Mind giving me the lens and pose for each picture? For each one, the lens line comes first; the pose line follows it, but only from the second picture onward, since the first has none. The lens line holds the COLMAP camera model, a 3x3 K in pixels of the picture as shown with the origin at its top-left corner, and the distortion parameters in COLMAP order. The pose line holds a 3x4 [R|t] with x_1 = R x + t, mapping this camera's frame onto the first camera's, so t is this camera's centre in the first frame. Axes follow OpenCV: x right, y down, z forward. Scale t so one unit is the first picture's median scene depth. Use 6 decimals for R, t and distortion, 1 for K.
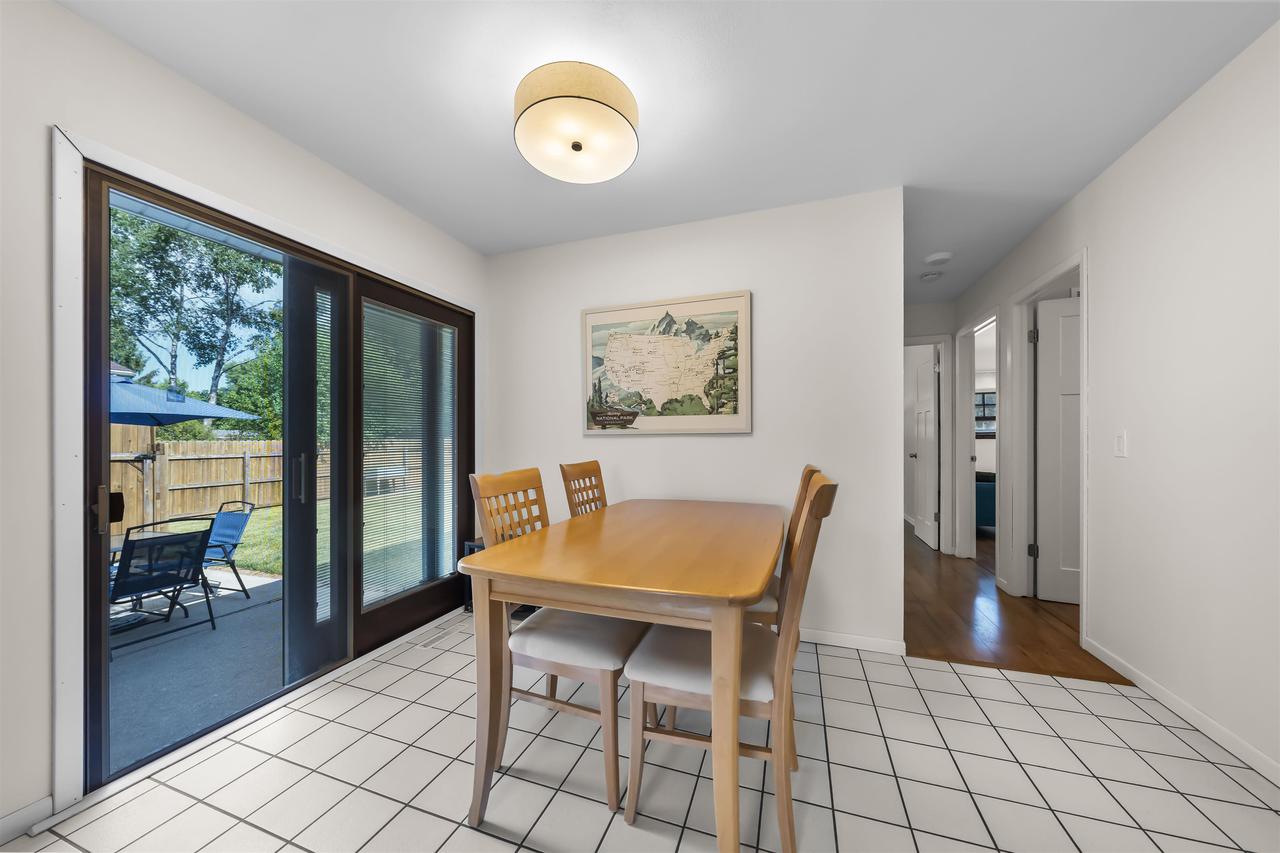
lens RADIAL K [[433.3, 0, 639.7], [0, 433.3, 434.3], [0, 0, 1]] dist [-0.002098, 0.000292]
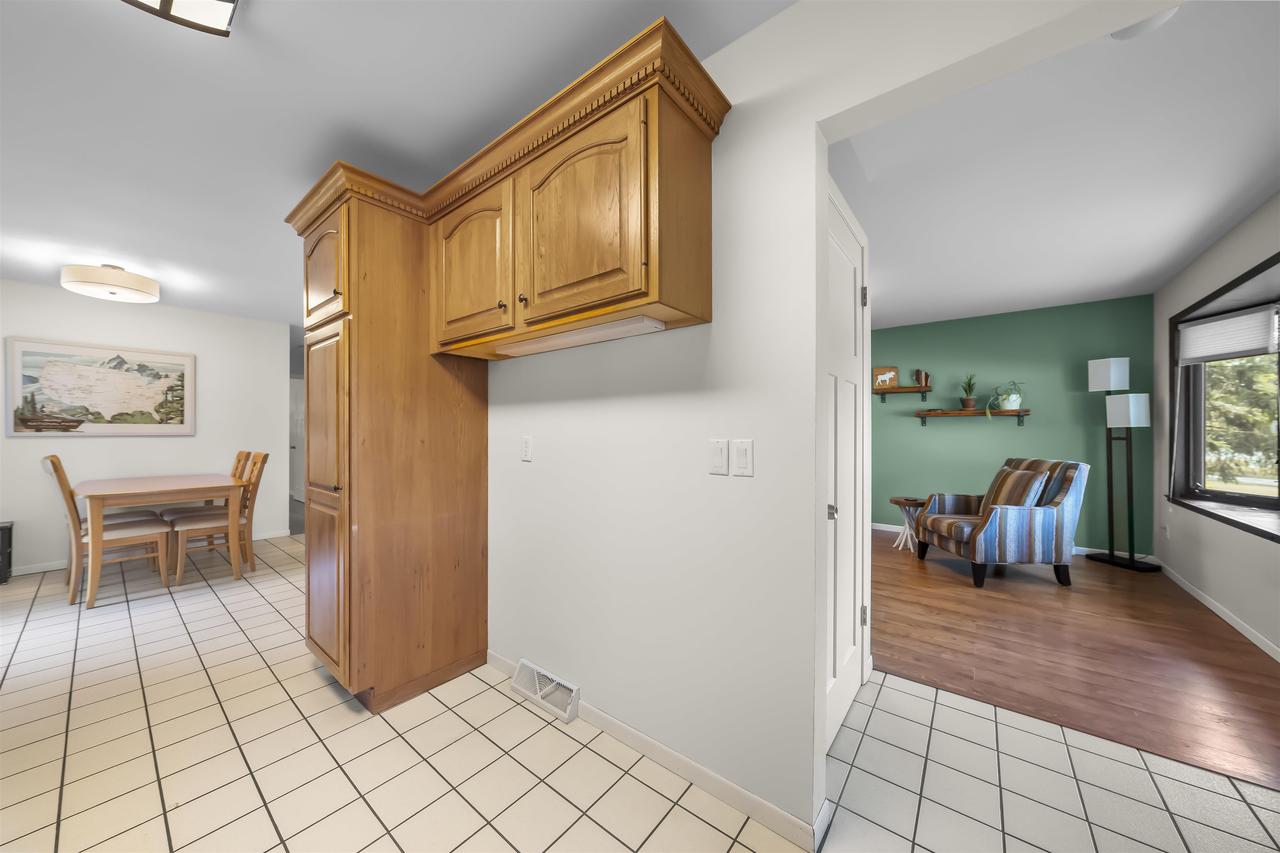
lens RADIAL K [[433.3, 0, 634.7], [0, 433.3, 433.7], [0, 0, 1]] dist [-0.002098, 0.000292]
pose [[0.342201, 0.007116, 0.939600, -0.734994], [0.001355, 0.999967, -0.008067, 0.006628], [-0.939626, 0.004033, 0.342180, -1.205894]]
